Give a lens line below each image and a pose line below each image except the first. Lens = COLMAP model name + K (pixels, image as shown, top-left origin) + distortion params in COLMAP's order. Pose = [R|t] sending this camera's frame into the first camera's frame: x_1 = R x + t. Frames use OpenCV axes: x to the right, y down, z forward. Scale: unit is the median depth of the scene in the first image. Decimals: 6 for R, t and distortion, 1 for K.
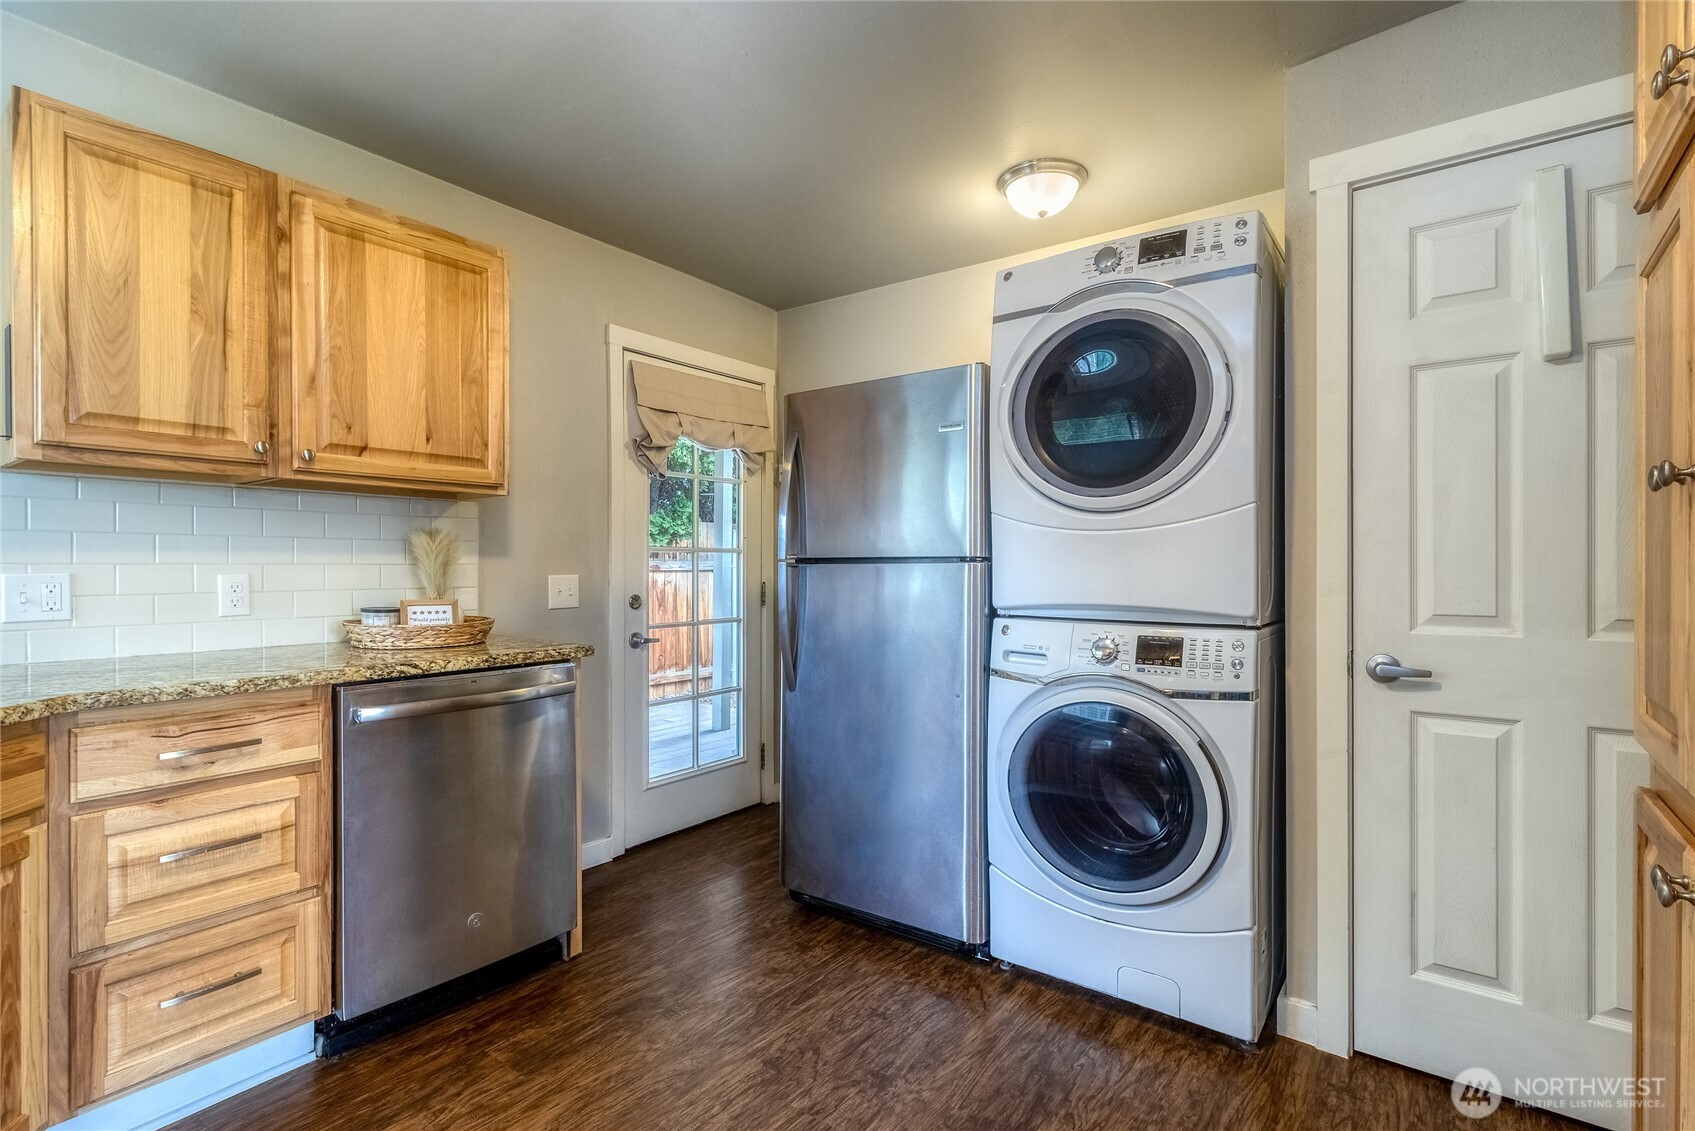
lens RADIAL K [[796.0, 0, 848.8], [0, 796.0, 572.3], [0, 0, 1]] dist [0.002435, -0.000367]
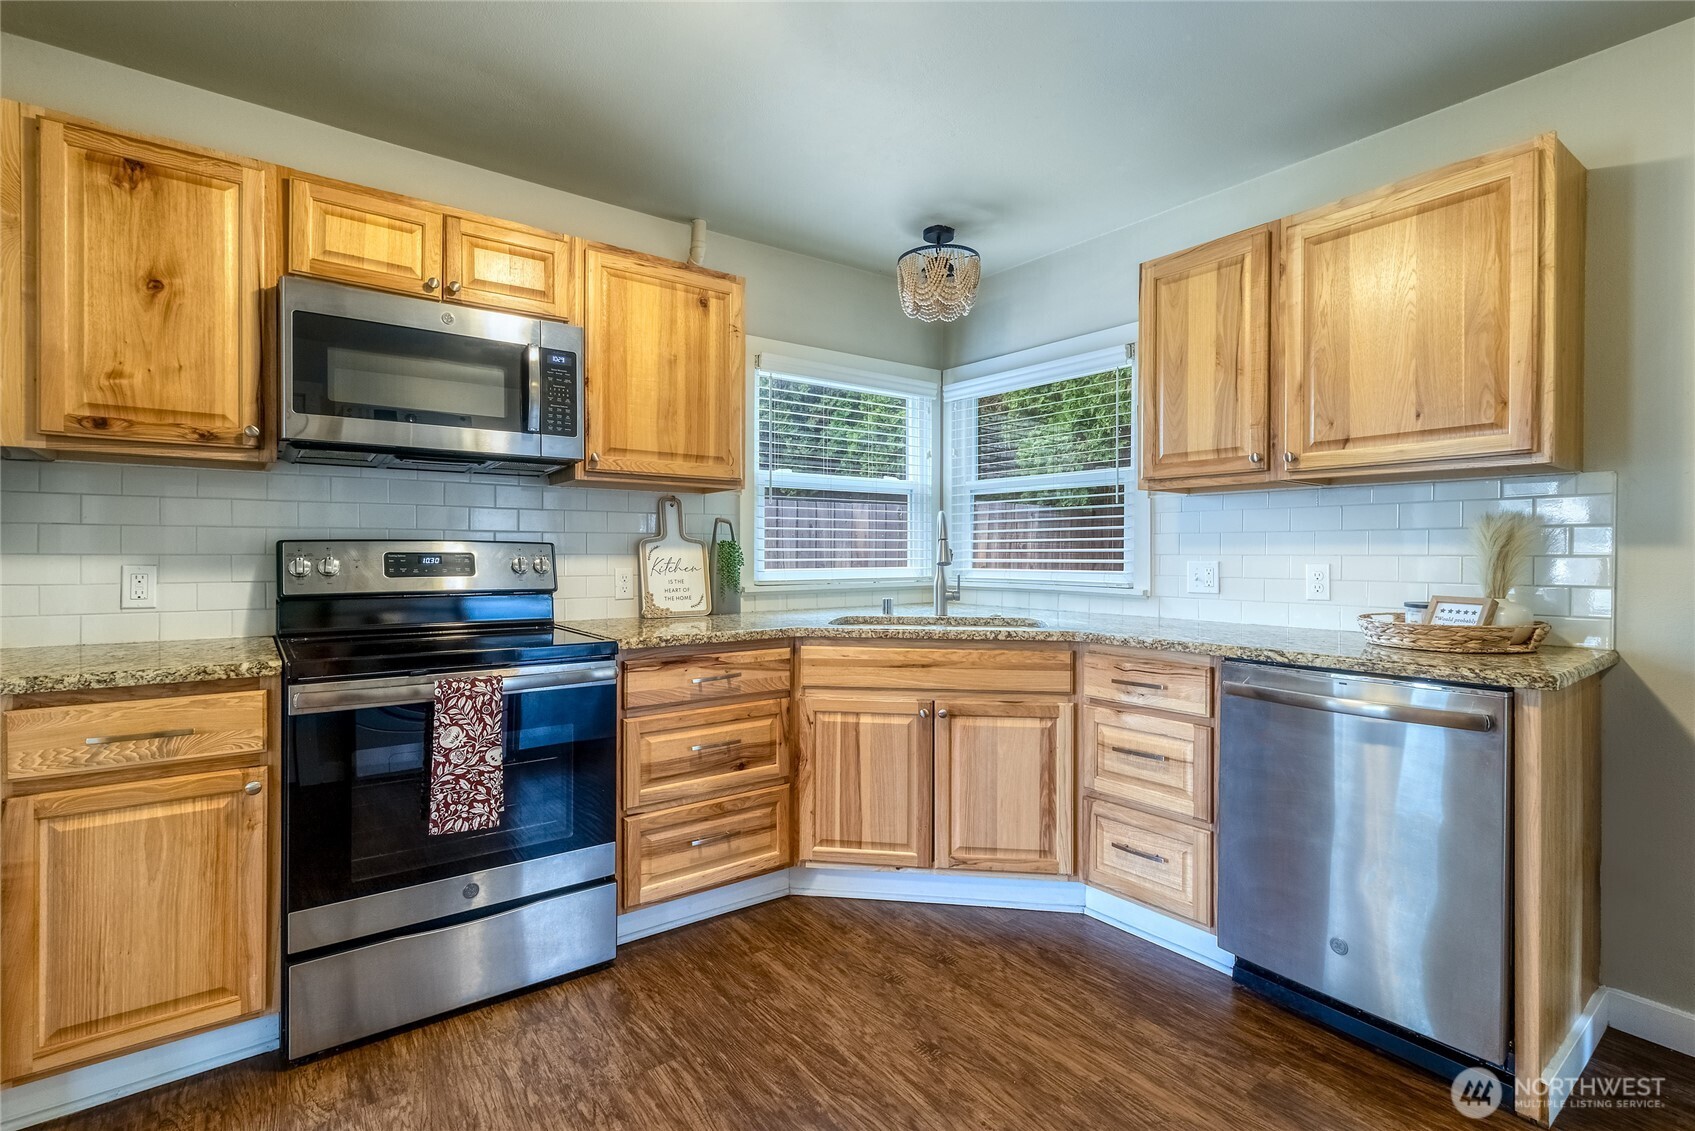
lens RADIAL K [[796.0, 0, 841.3], [0, 796.0, 560.7], [0, 0, 1]] dist [0.002435, -0.000367]
pose [[-0.279112, 0.004720, -0.960247, 0.600212], [-0.013637, 0.999868, 0.008879, -0.003714], [0.960162, 0.015573, -0.279011, 0.747132]]
